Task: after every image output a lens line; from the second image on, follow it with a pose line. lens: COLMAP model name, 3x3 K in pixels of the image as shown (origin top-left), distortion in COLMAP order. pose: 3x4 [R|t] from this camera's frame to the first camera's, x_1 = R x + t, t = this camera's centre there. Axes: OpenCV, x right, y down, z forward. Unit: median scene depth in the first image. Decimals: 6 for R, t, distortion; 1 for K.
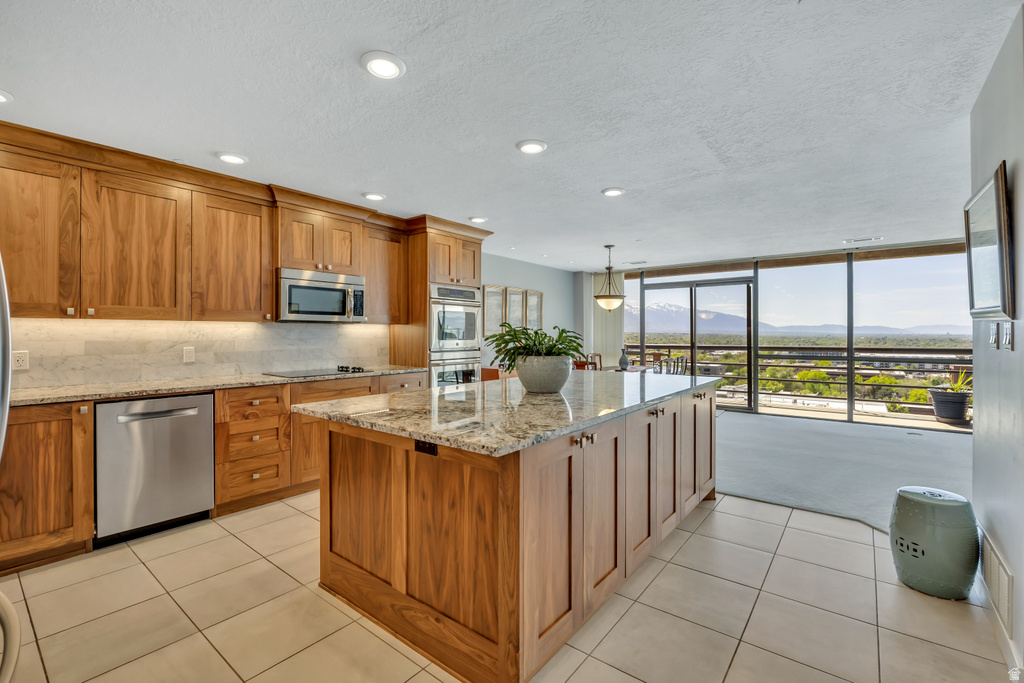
lens RADIAL K [[446.7, 0, 511.5], [0, 446.7, 337.6], [0, 0, 1]] dist [-0.008762, 0.000085]
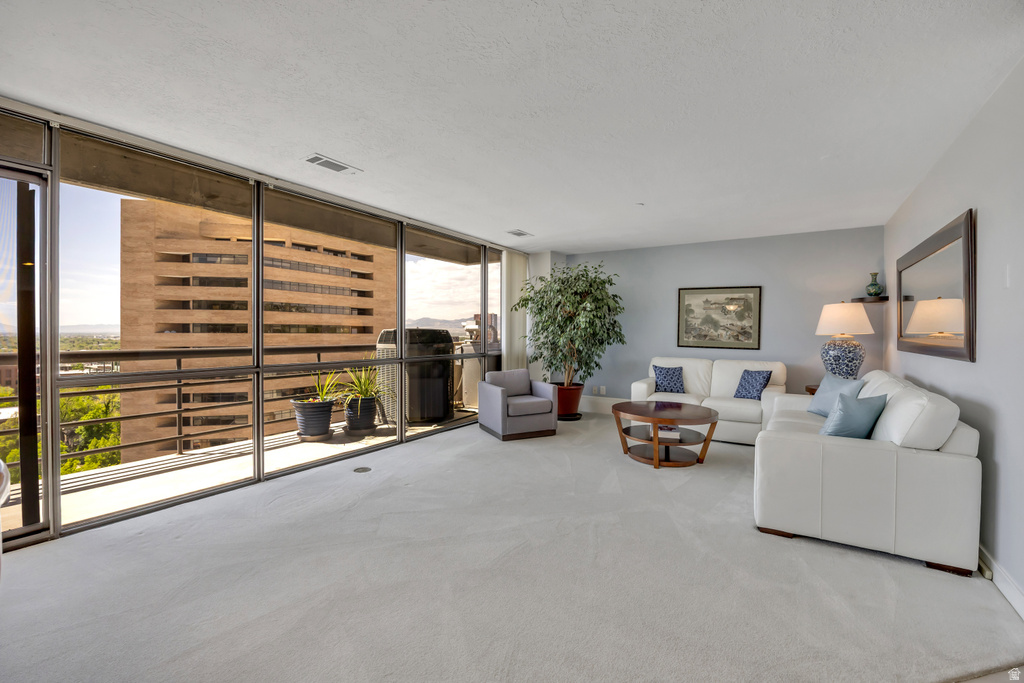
lens RADIAL K [[451.6, 0, 492.1], [0, 451.6, 338.6], [0, 0, 1]] dist [-0.009167, 0.000004]
pose [[-0.068851, -0.010543, 0.997571, 0.145330], [0.002263, 0.999940, 0.010724, 0.001939], [-0.997624, 0.002995, -0.068823, 0.657102]]
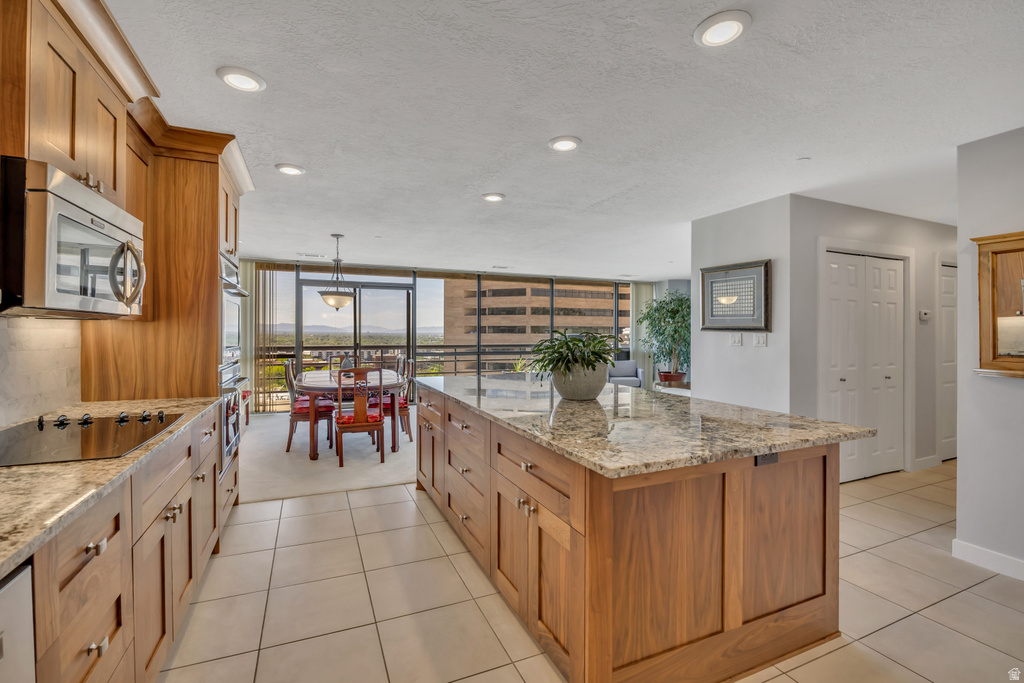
lens RADIAL K [[441.9, 0, 495.2], [0, 441.9, 337.3], [0, 0, 1]] dist [-0.015679, -0.000054]
pose [[0.486815, -0.007840, 0.873470, -0.352658], [0.003368, 0.999969, 0.007098, -0.008598], [-0.873498, -0.000513, 0.486827, 0.277664]]
